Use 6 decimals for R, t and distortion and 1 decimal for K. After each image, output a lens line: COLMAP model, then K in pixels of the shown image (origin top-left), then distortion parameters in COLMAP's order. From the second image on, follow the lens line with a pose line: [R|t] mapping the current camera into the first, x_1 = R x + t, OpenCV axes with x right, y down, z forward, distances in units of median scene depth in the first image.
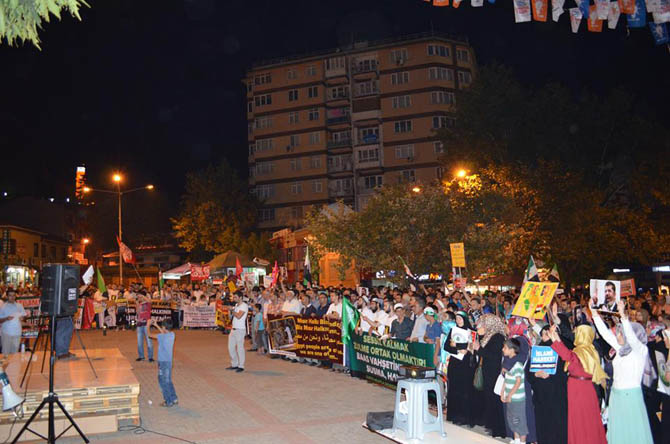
lens RADIAL K [[540.0, 0, 336.4], [0, 540.0, 220.5], [0, 0, 1]] dist [-0.061993, -0.018072]
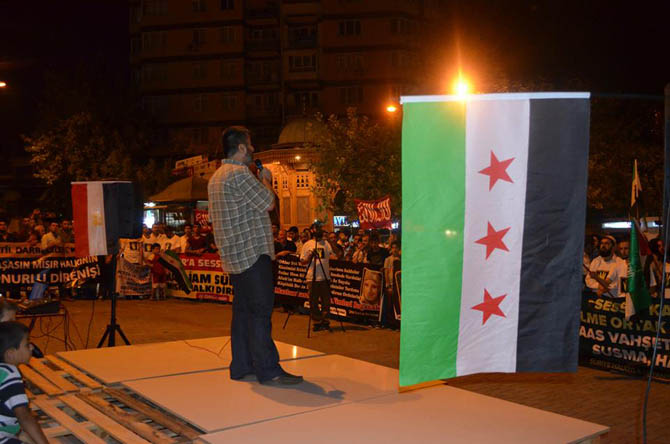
lens RADIAL K [[658.8, 0, 338.2], [0, 658.8, 225.9], [0, 0, 1]] dist [-0.026016, 0.000000]
pose [[0.977482, 0.019036, 0.210157, -0.080368], [-0.039917, 0.994622, 0.095567, 0.014651], [-0.207208, -0.101804, 0.972986, 0.076869]]
